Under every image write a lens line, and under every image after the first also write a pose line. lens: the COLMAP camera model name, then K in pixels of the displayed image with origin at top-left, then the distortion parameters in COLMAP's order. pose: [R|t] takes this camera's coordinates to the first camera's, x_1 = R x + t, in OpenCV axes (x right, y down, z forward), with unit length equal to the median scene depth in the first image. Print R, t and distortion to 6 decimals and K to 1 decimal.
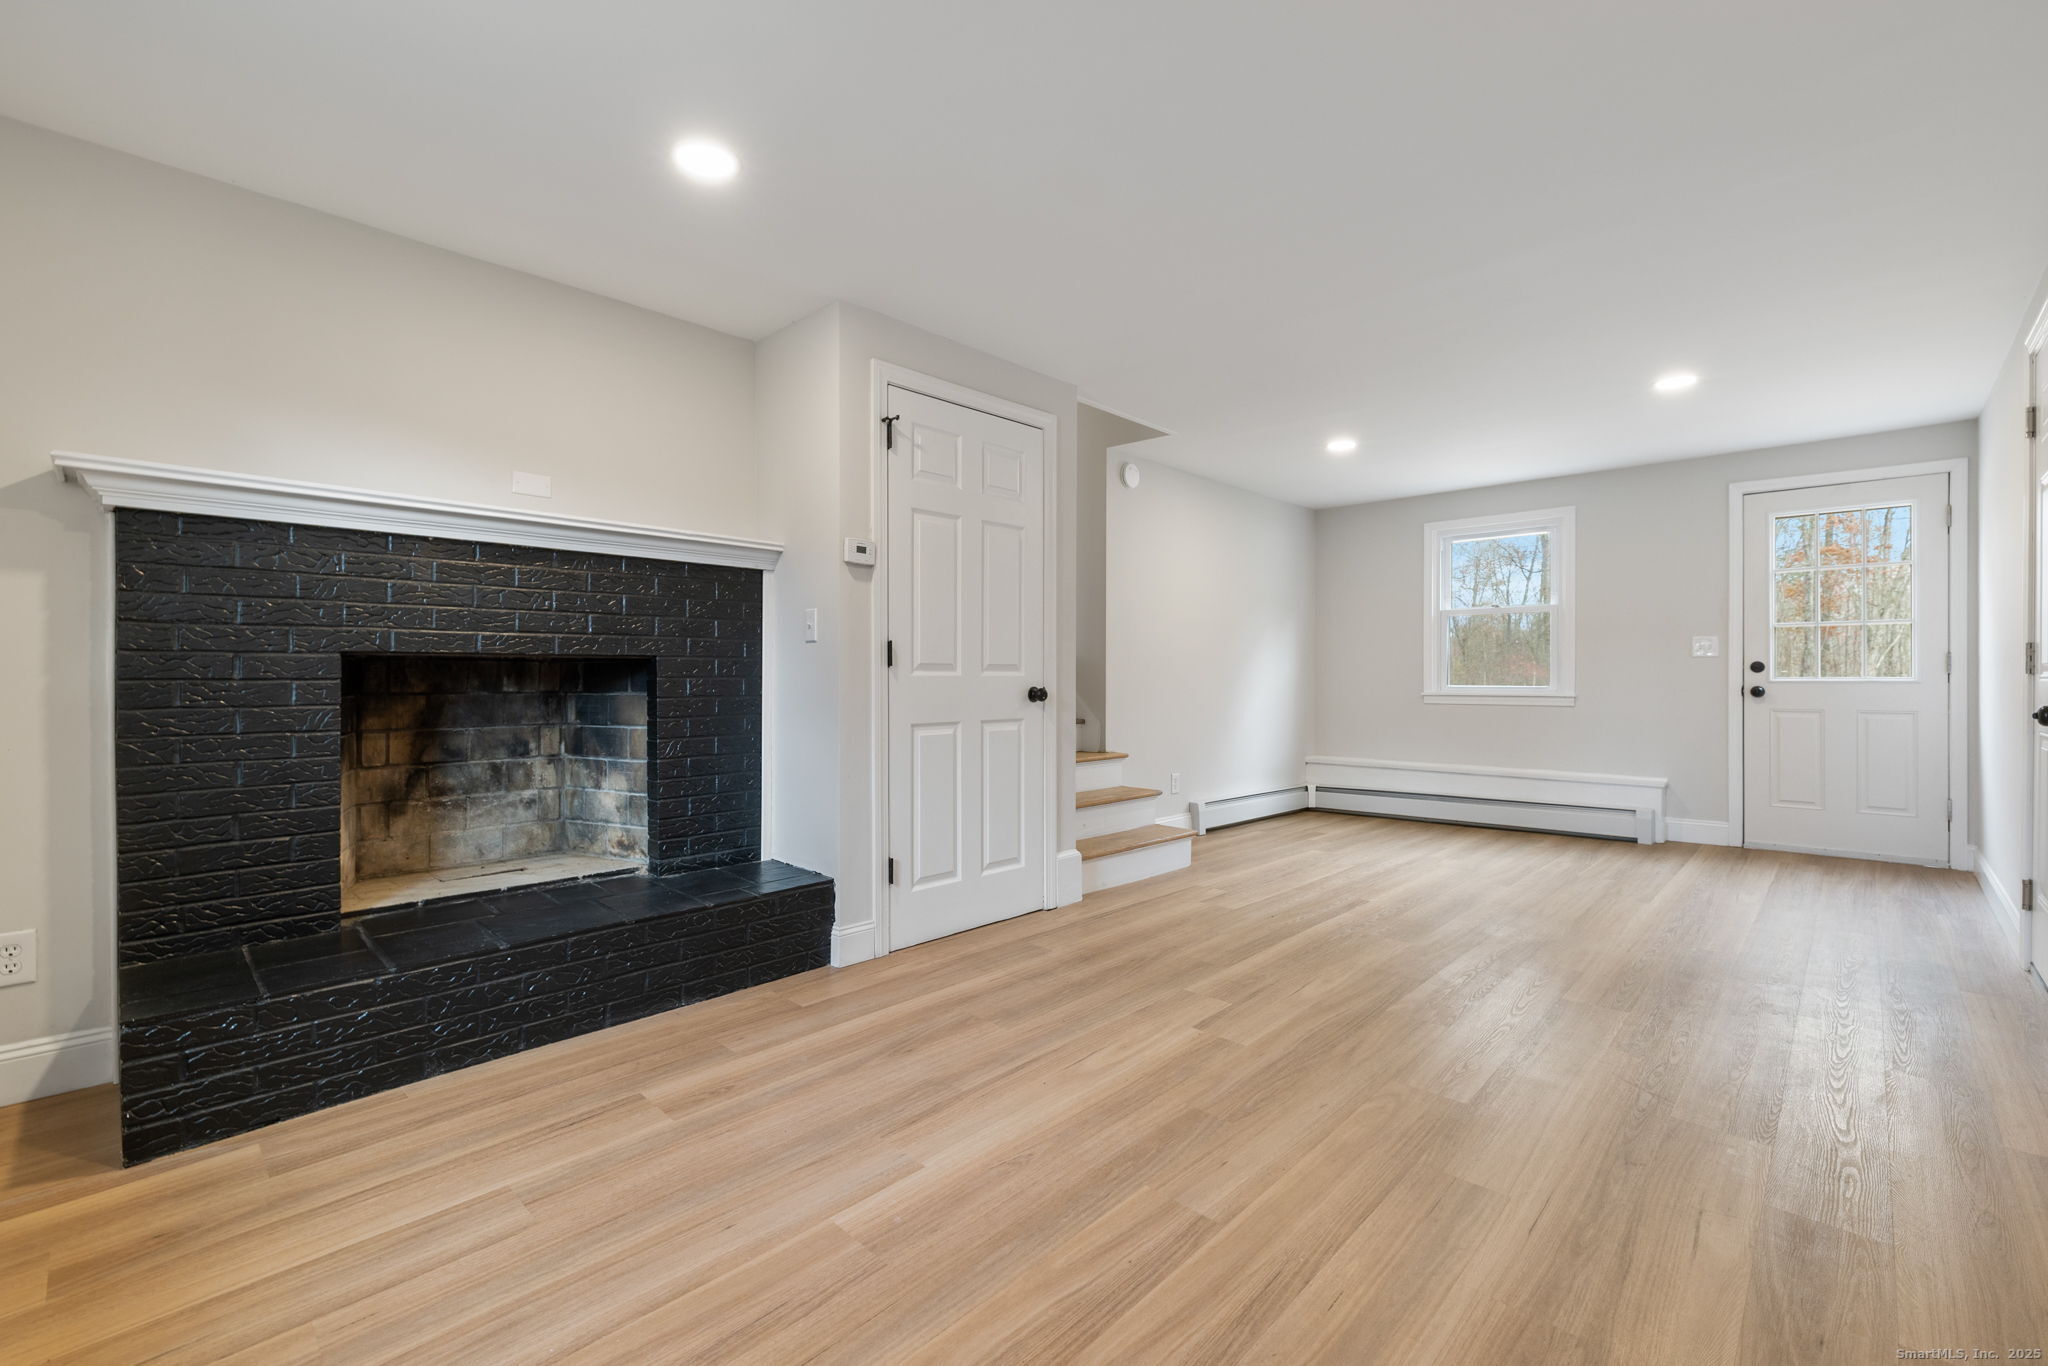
lens RADIAL K [[875.9, 0, 1019.1], [0, 875.9, 682.4], [0, 0, 1]] dist [-0.002628, 0.000534]
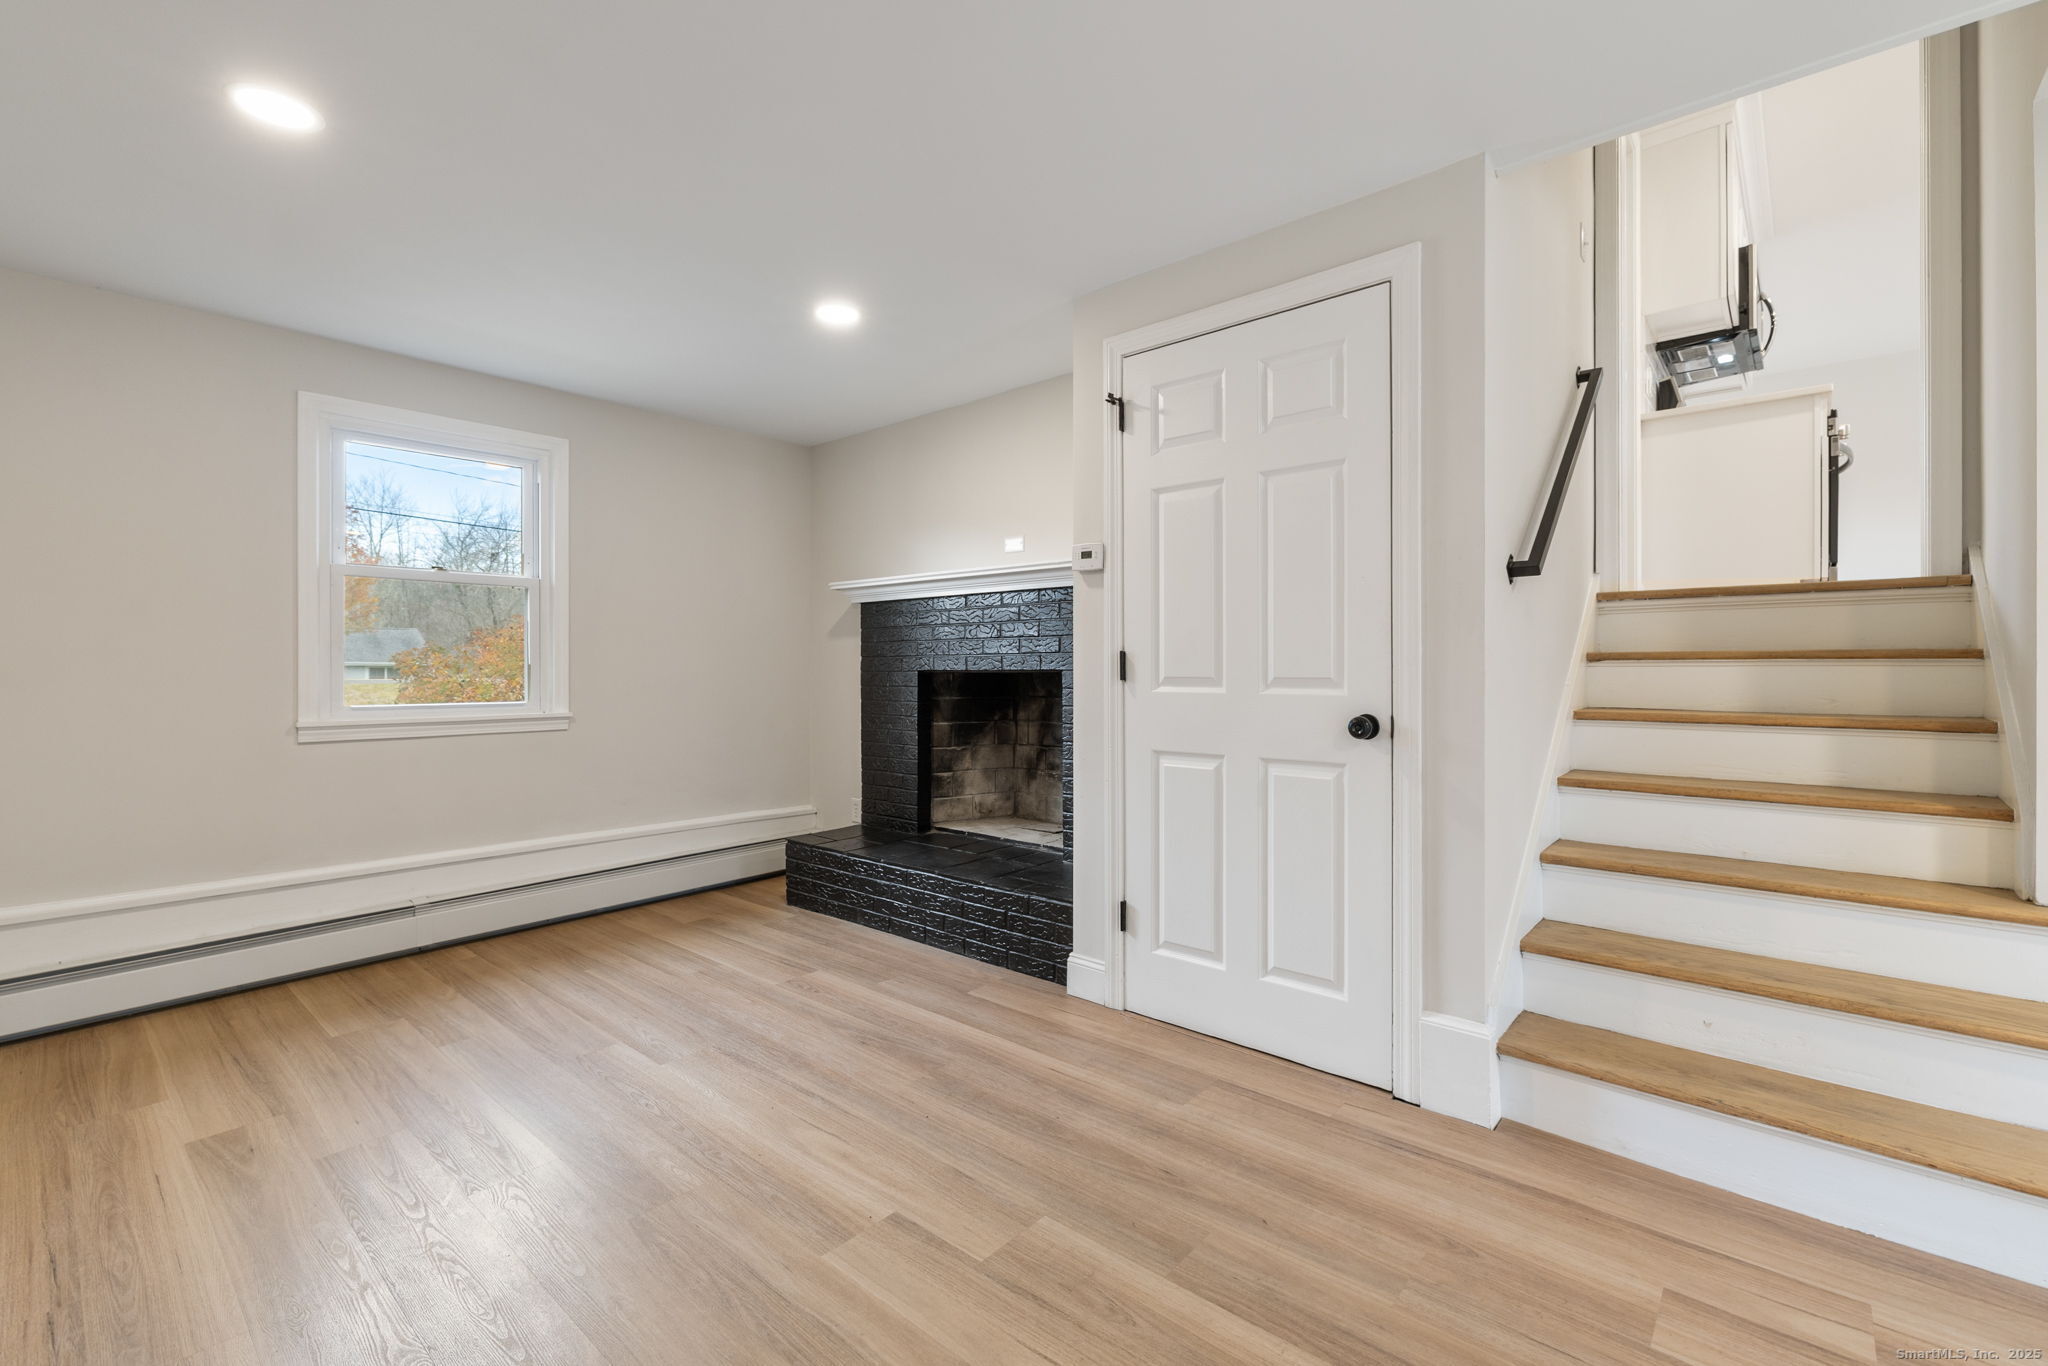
lens RADIAL K [[875.9, 0, 1020.2], [0, 875.9, 669.9], [0, 0, 1]] dist [-0.002628, 0.000534]
pose [[0.044976, -0.002879, -0.998984, 0.749304], [-0.008885, 0.999955, -0.003282, -0.026052], [0.998949, 0.009024, 0.044949, 0.895598]]
